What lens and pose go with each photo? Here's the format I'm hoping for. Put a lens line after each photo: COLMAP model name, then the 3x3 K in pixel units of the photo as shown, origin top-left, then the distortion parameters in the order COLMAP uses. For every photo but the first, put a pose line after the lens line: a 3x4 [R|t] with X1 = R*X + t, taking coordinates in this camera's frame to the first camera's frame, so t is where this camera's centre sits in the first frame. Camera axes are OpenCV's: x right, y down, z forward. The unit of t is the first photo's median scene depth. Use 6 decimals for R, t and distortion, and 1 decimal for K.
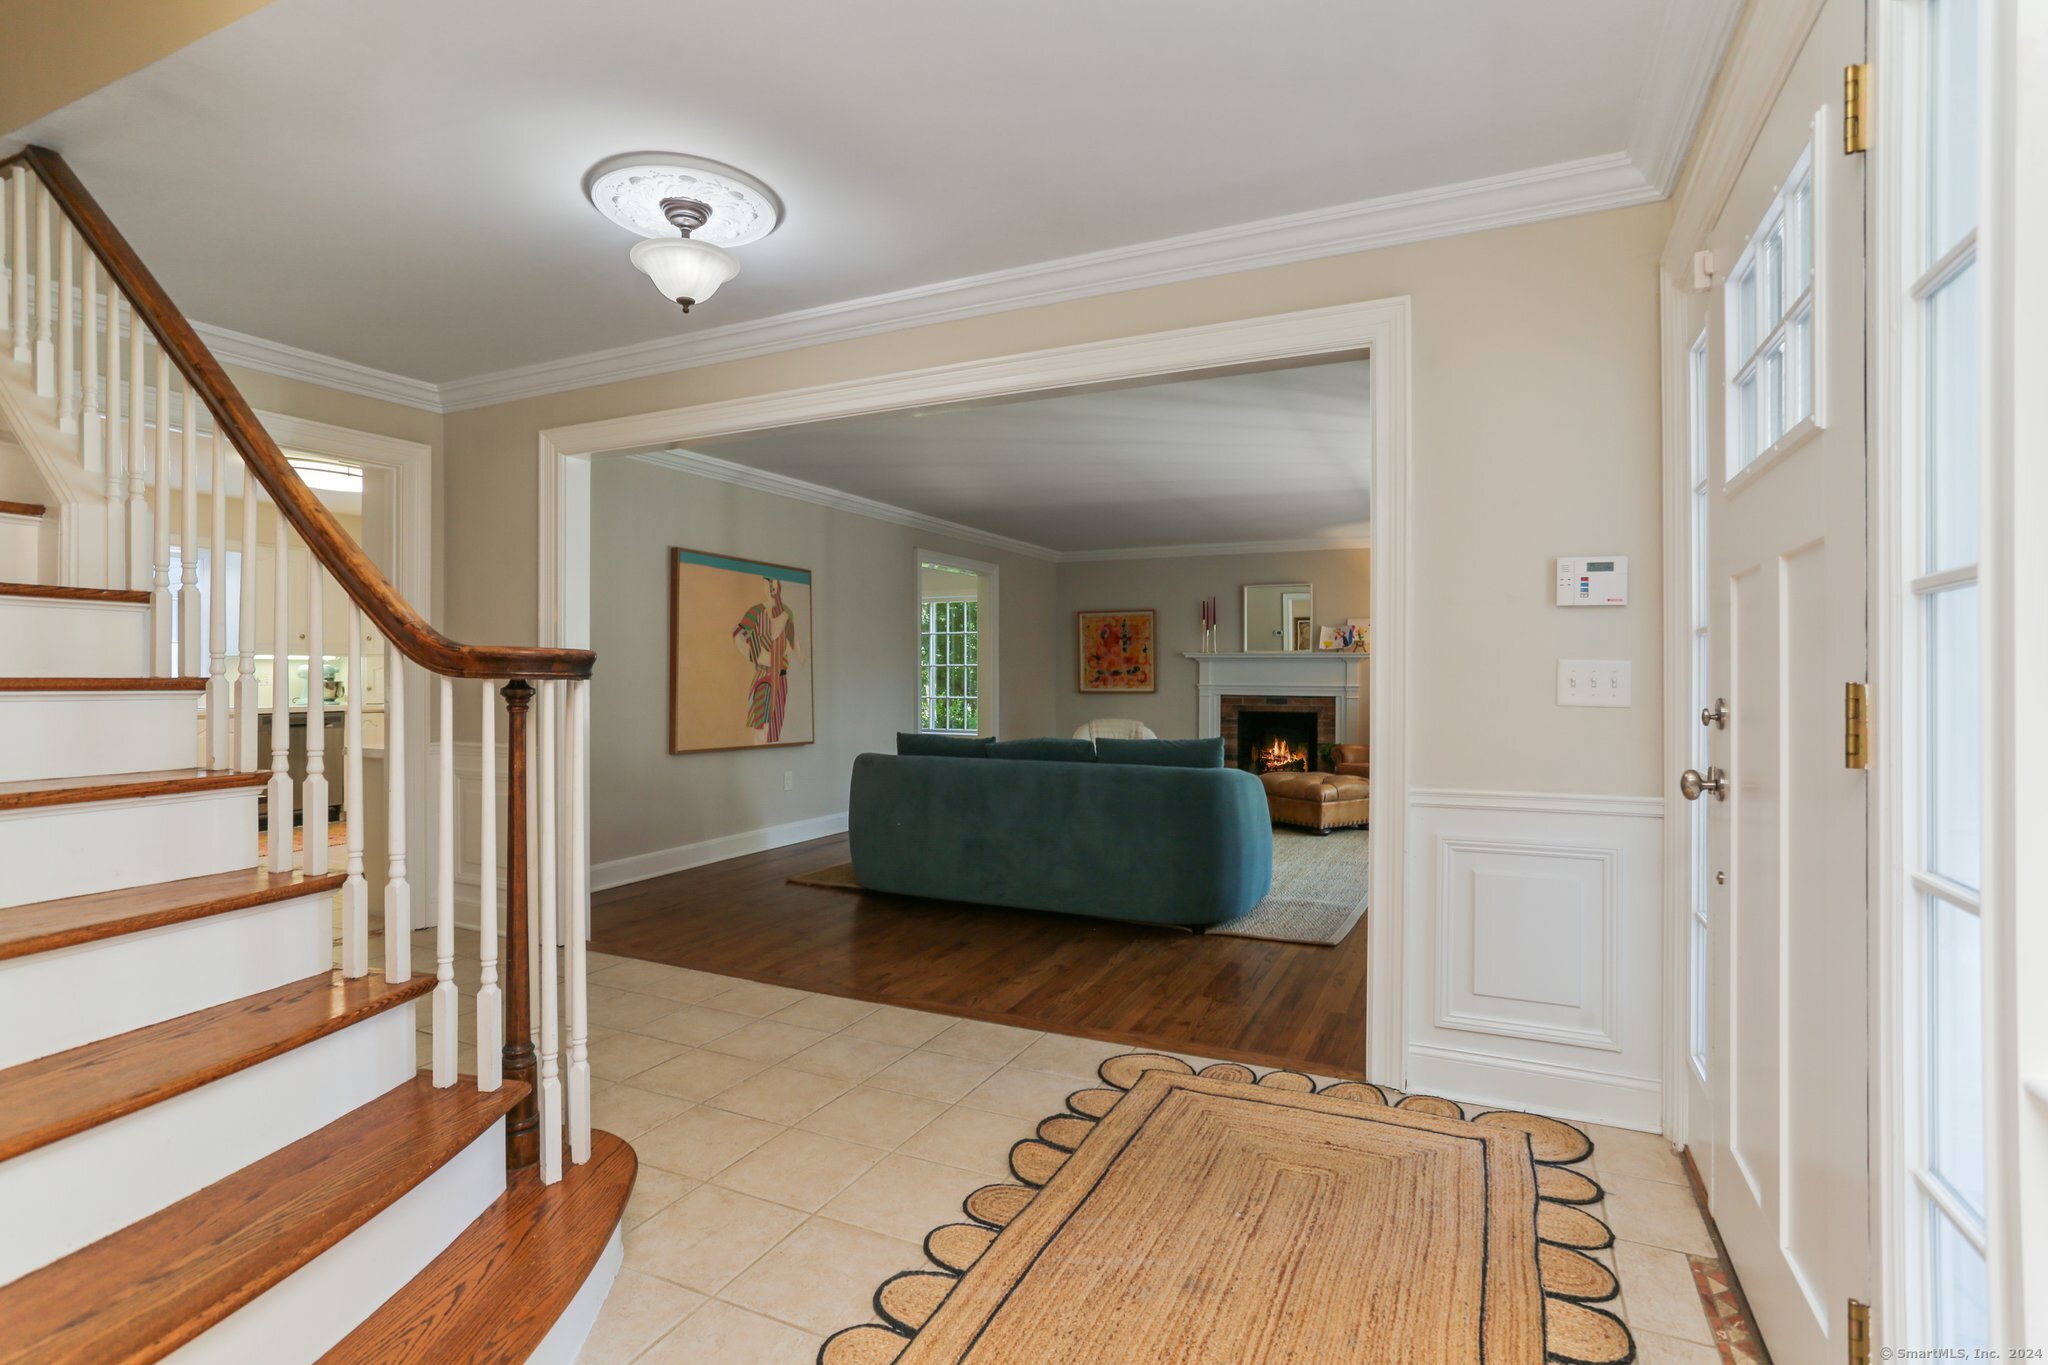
lens RADIAL K [[1001.7, 0, 1024.4], [0, 1001.7, 667.8], [0, 0, 1]] dist [-0.047173, 0.013075]
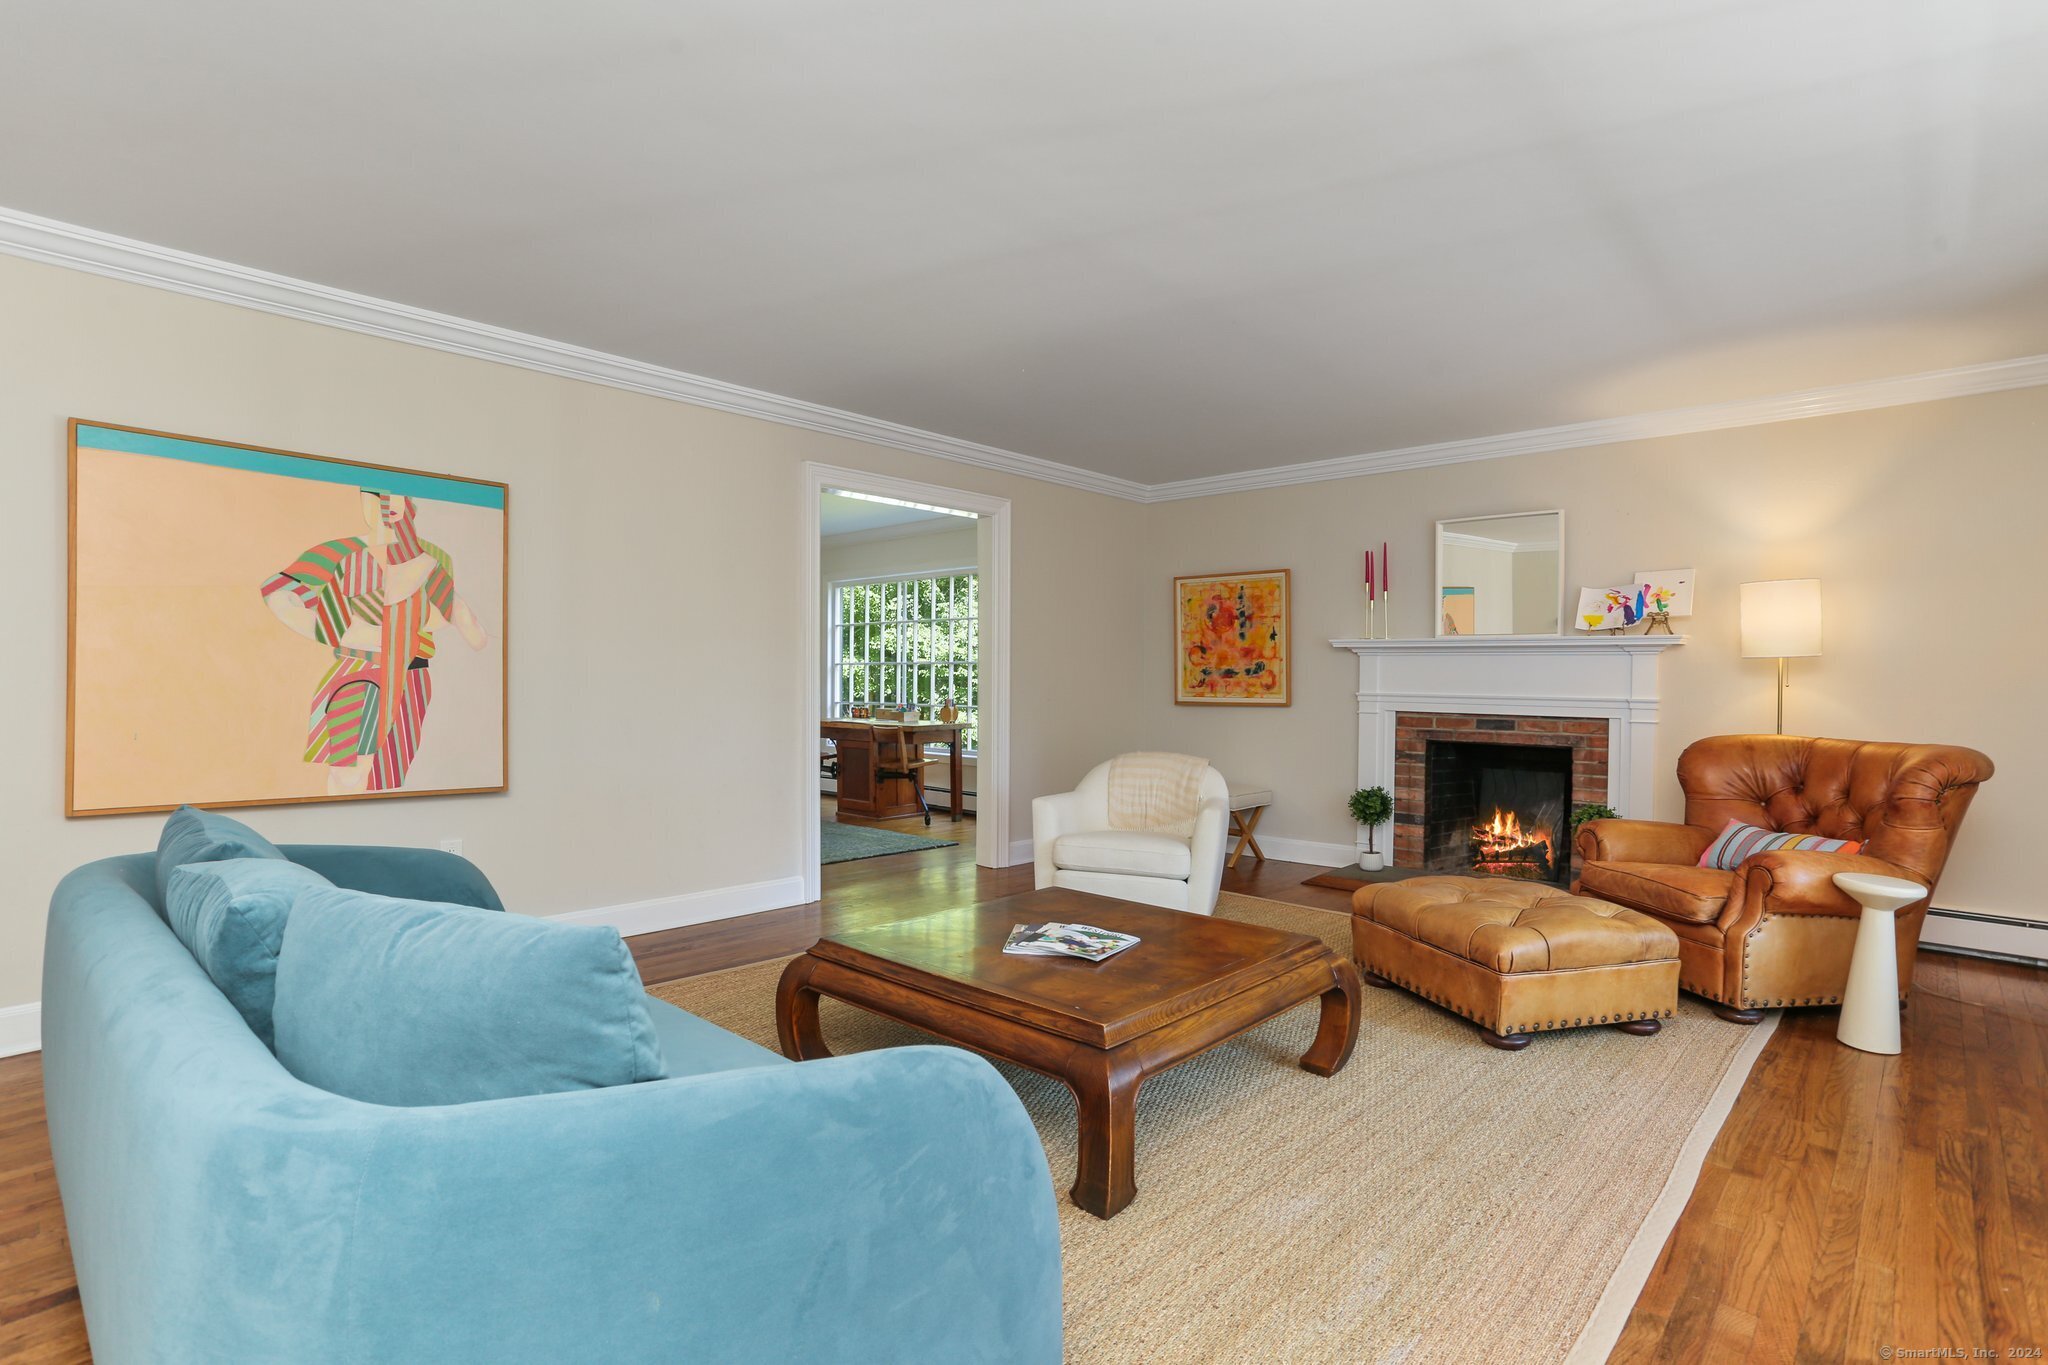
lens RADIAL K [[1005.7, 0, 1024.0], [0, 1005.7, 682.5], [0, 0, 1]] dist [-0.023335, 0.001132]
pose [[0.955495, 0.008520, -0.294884, 0.224101], [-0.005343, 0.999919, 0.011576, 0.006456], [0.294959, -0.009485, 0.955463, 0.523604]]
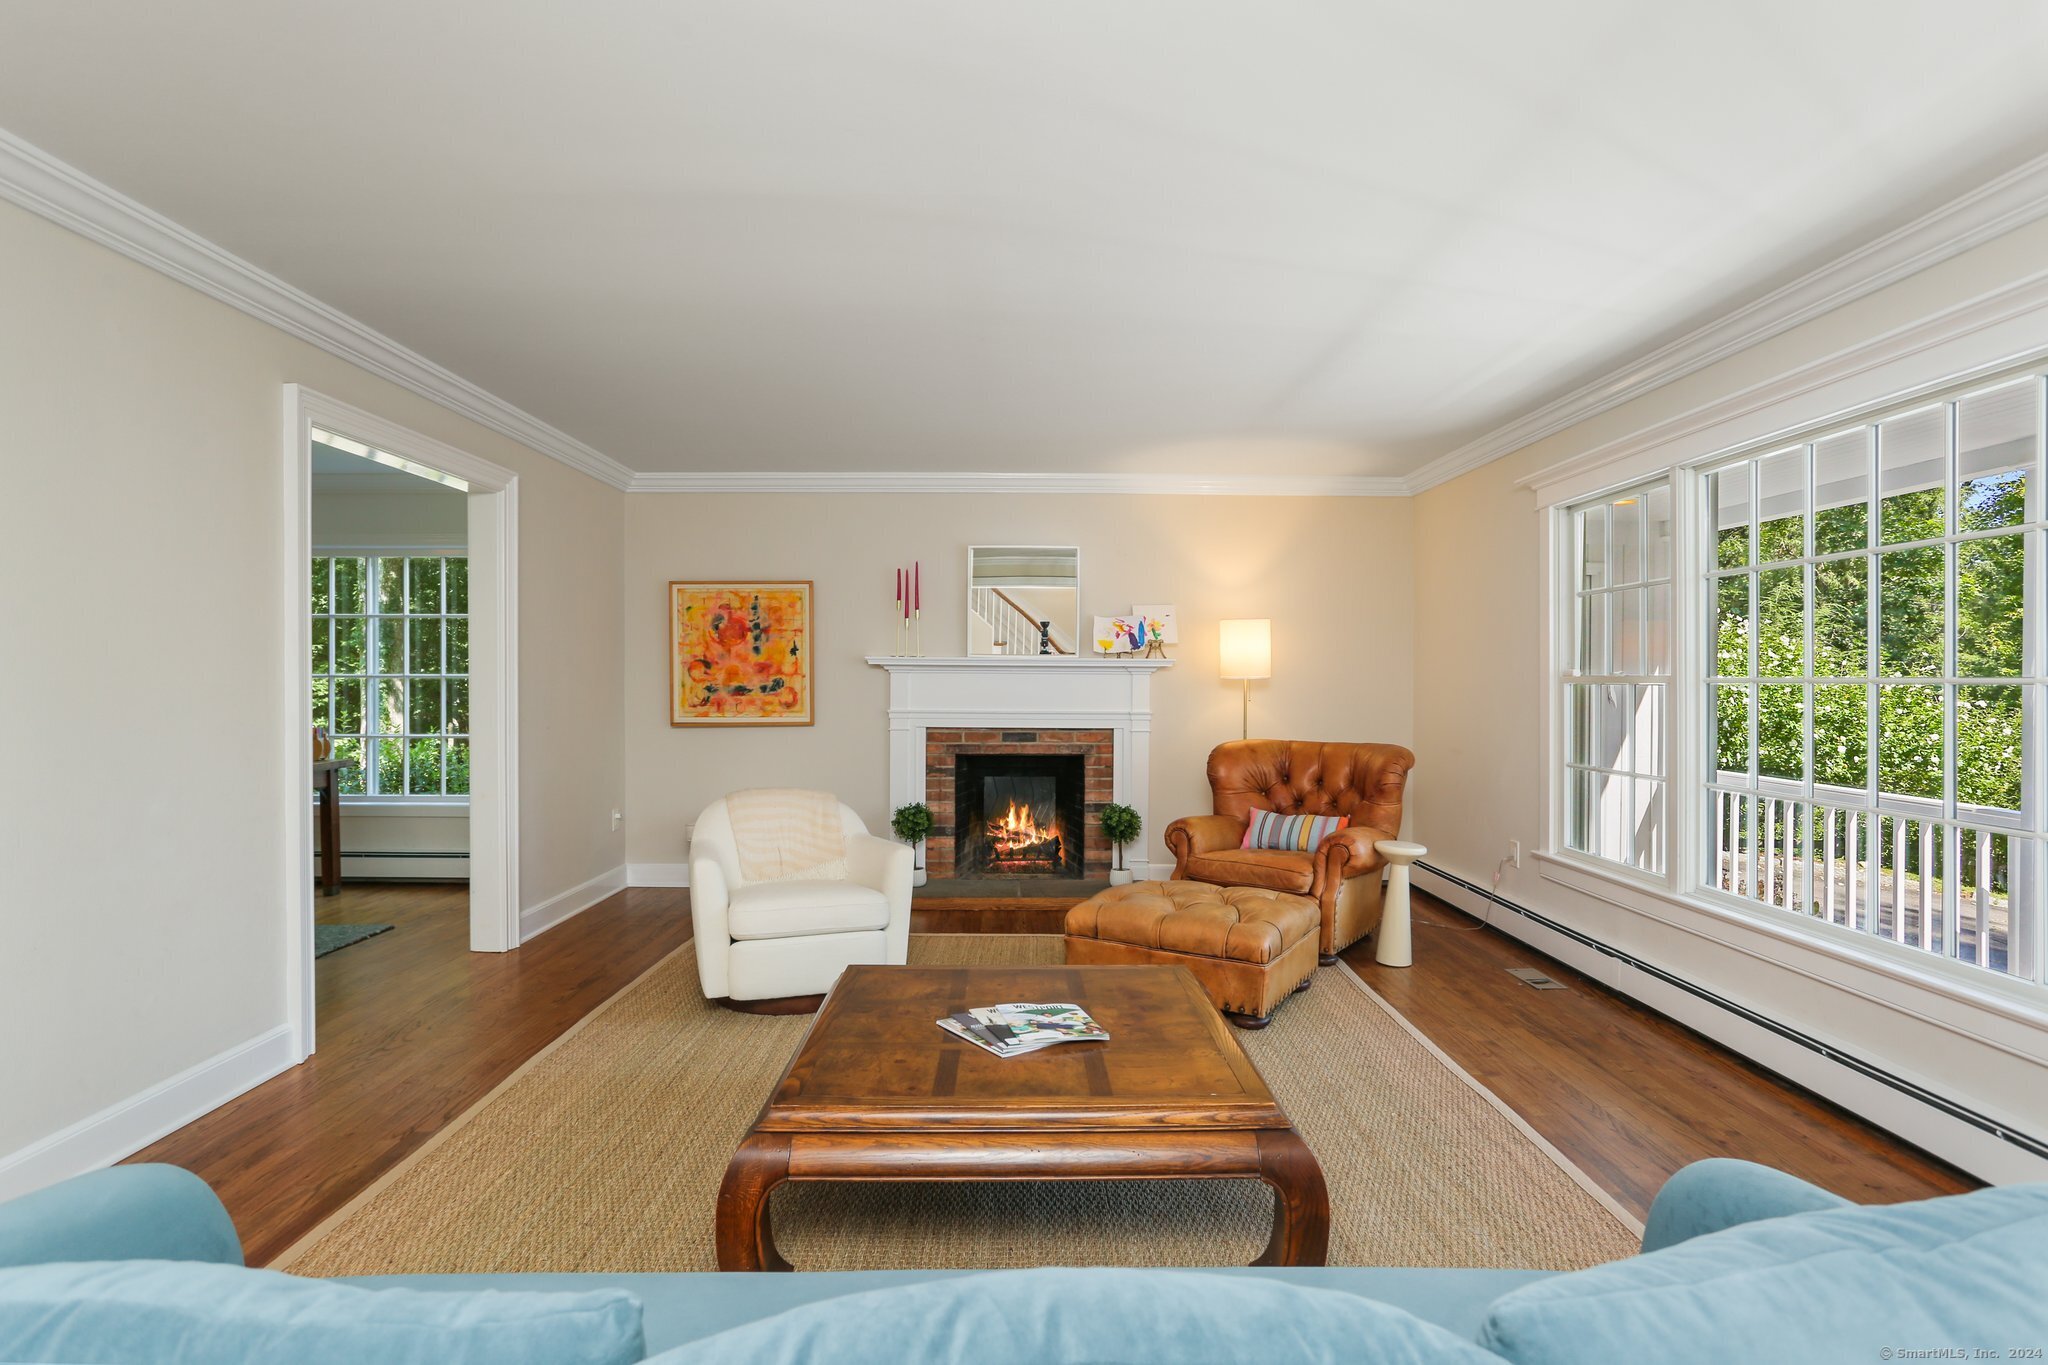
lens RADIAL K [[1023.1, 0, 1023.6], [0, 1023.1, 668.8], [0, 0, 1]] dist [-0.036390, 0.001267]
pose [[0.896837, 0.004962, 0.442334, -0.030508], [-0.004252, 0.999988, -0.002598, -0.009147], [-0.442341, 0.000449, 0.896847, 0.591367]]
